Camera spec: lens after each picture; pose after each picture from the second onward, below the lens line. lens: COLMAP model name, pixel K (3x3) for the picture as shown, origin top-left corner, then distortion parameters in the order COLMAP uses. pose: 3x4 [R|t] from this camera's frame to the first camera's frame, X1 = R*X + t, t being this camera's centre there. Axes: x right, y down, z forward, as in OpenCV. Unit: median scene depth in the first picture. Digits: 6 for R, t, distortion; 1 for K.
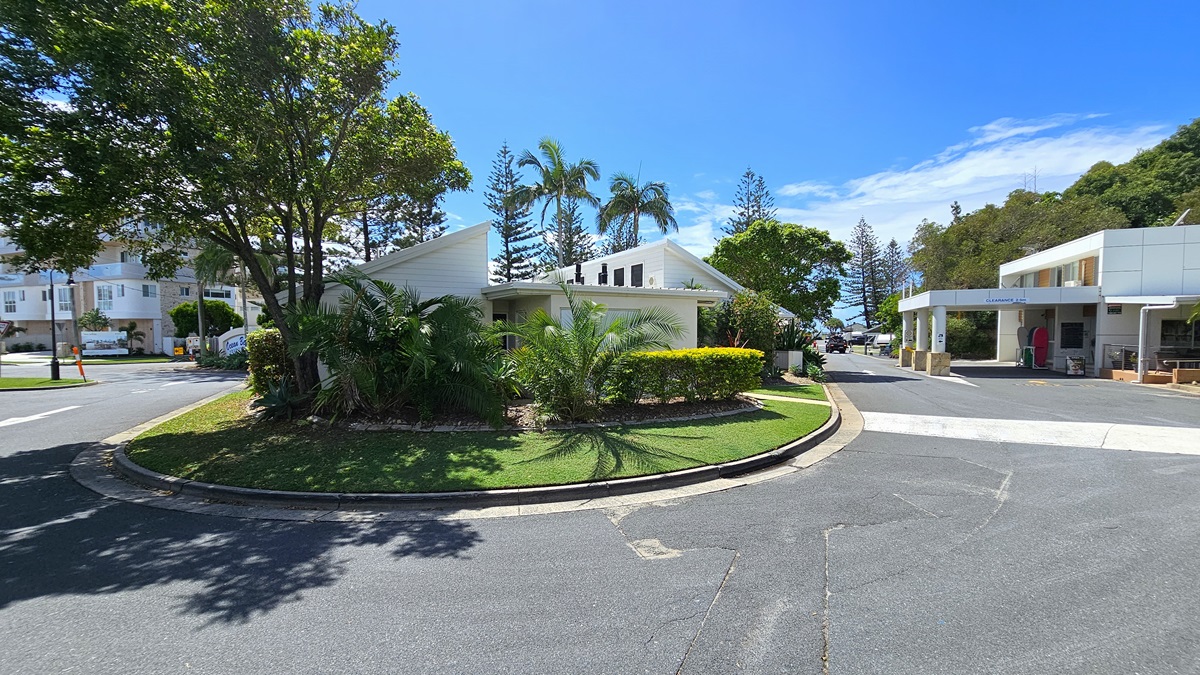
lens RADIAL K [[492.0, 0, 598.4], [0, 492.0, 352.9], [0, 0, 1]] dist [-0.007918, 0.004460]
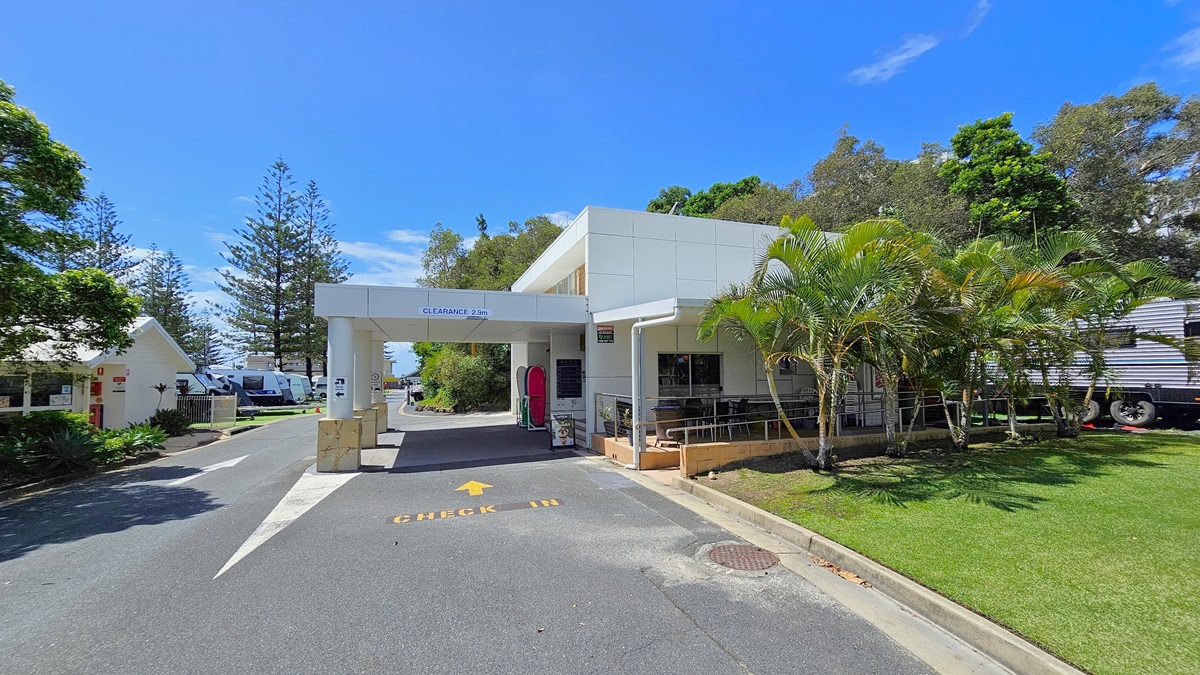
lens RADIAL K [[492.0, 0, 598.4], [0, 492.0, 352.9], [0, 0, 1]] dist [-0.007918, 0.004460]
pose [[0.736946, 0.026872, 0.675417, 0.607329], [0.034082, 0.996461, -0.076831, -0.019145], [-0.675092, 0.079639, 0.733423, 0.536200]]
